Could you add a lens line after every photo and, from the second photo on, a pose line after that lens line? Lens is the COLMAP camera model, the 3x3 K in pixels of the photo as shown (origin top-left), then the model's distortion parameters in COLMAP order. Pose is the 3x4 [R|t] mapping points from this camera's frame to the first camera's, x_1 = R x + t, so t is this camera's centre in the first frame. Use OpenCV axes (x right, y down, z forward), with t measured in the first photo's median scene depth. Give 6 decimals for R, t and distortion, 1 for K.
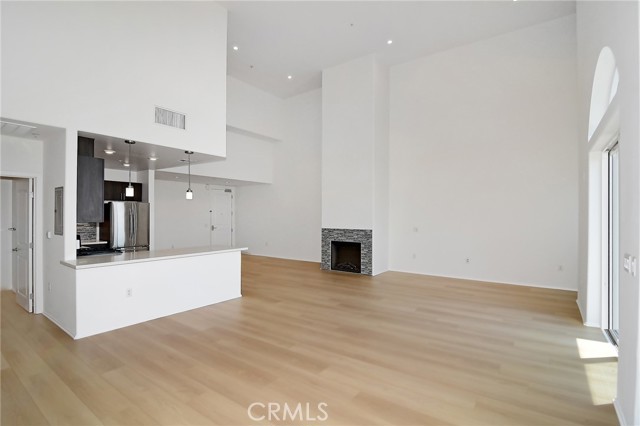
lens RADIAL K [[306.8, 0, 319.6], [0, 306.8, 214.1], [0, 0, 1]] dist [-0.021458, -0.000382]
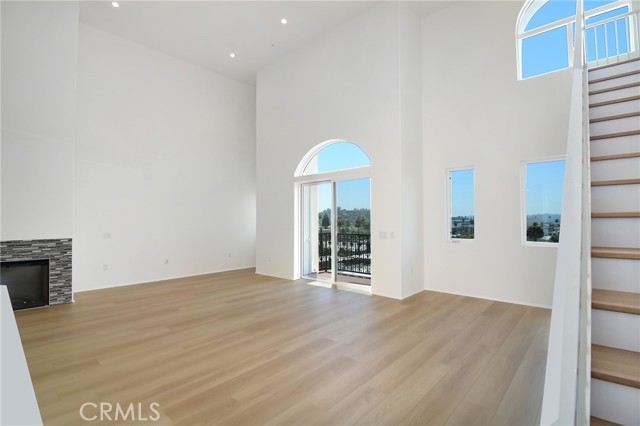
lens RADIAL K [[306.8, 0, 319.3], [0, 306.8, 212.8], [0, 0, 1]] dist [-0.021458, -0.000382]
pose [[0.100838, 0.015060, 0.994789, -0.477221], [0.001254, 0.999883, -0.015264, 0.002460], [-0.994902, 0.002787, 0.100807, 0.351798]]
